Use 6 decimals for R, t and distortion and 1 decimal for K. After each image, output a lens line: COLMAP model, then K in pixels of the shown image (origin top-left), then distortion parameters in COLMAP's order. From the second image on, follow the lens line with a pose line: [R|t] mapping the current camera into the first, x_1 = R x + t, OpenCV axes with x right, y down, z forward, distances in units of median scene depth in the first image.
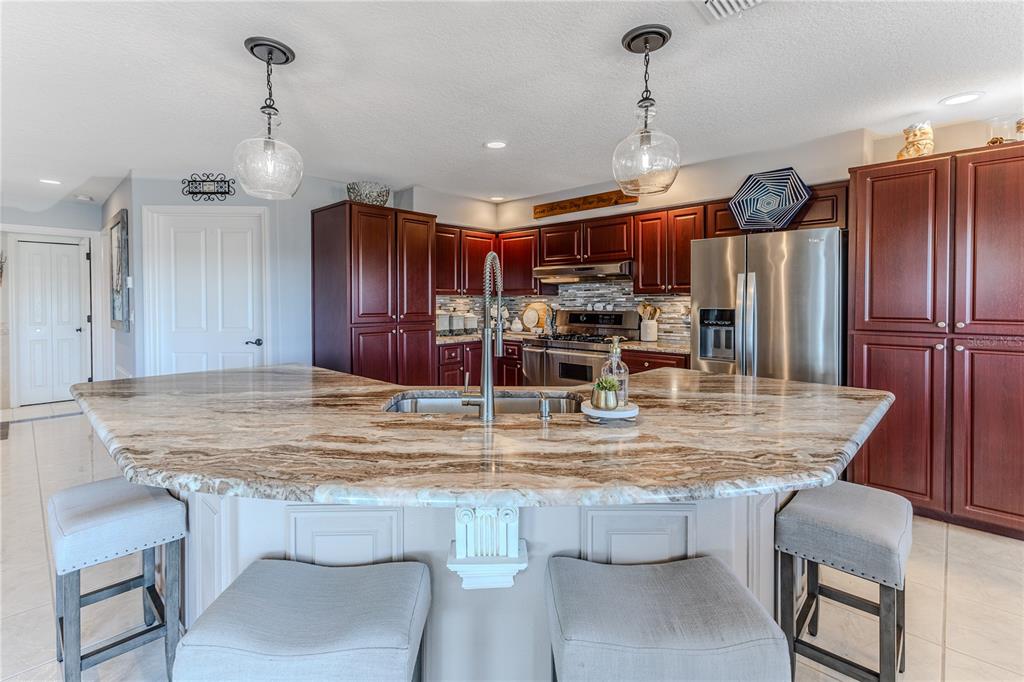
lens RADIAL K [[438.8, 0, 494.2], [0, 438.8, 325.7], [0, 0, 1]] dist [0.011265, -0.002271]
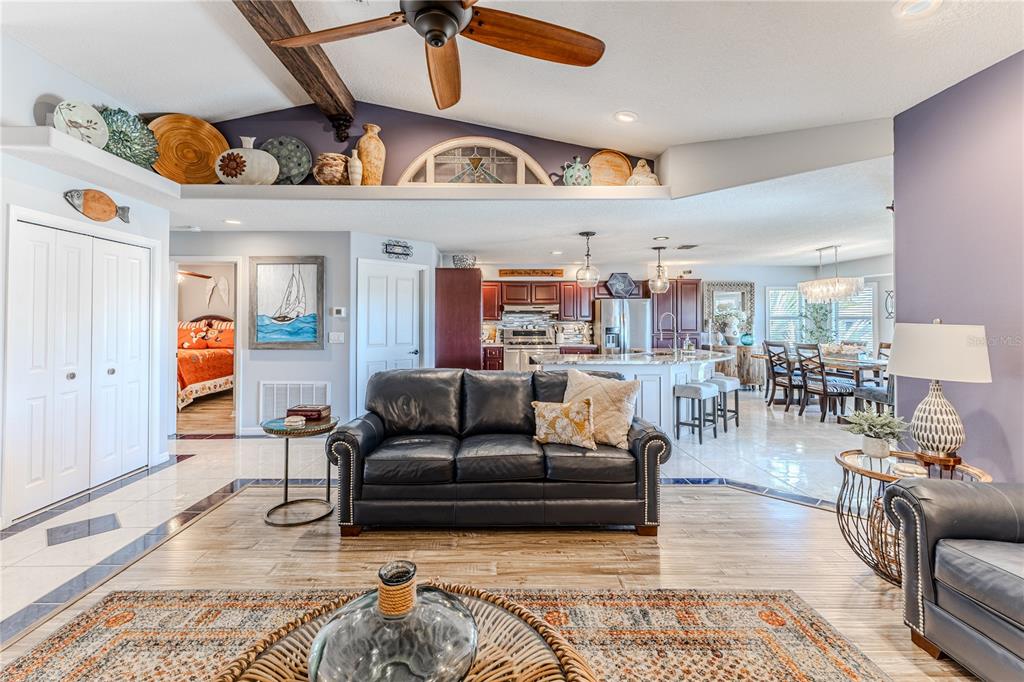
lens RADIAL K [[438.8, 0, 487.9], [0, 438.8, 316.6], [0, 0, 1]] dist [0.011265, -0.002271]
pose [[0.721329, 0.004696, 0.692577, -1.588959], [0.038242, 0.998181, -0.046598, -0.010108], [-0.691536, 0.060098, 0.719837, -0.280247]]
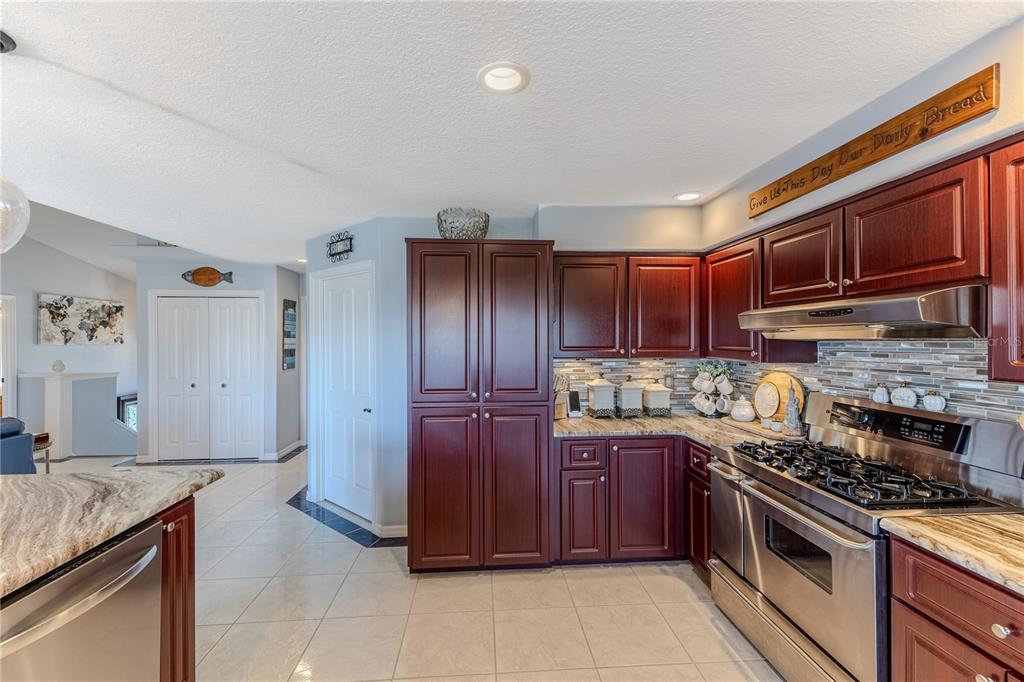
lens RADIAL K [[438.8, 0, 512.0], [0, 438.8, 347.8], [0, 0, 1]] dist [0.011265, -0.002271]
pose [[0.768835, 0.007467, -0.639404, 0.299007], [-0.030009, 0.999251, -0.024414, -0.092818], [0.638743, 0.037959, 0.768483, 0.586546]]
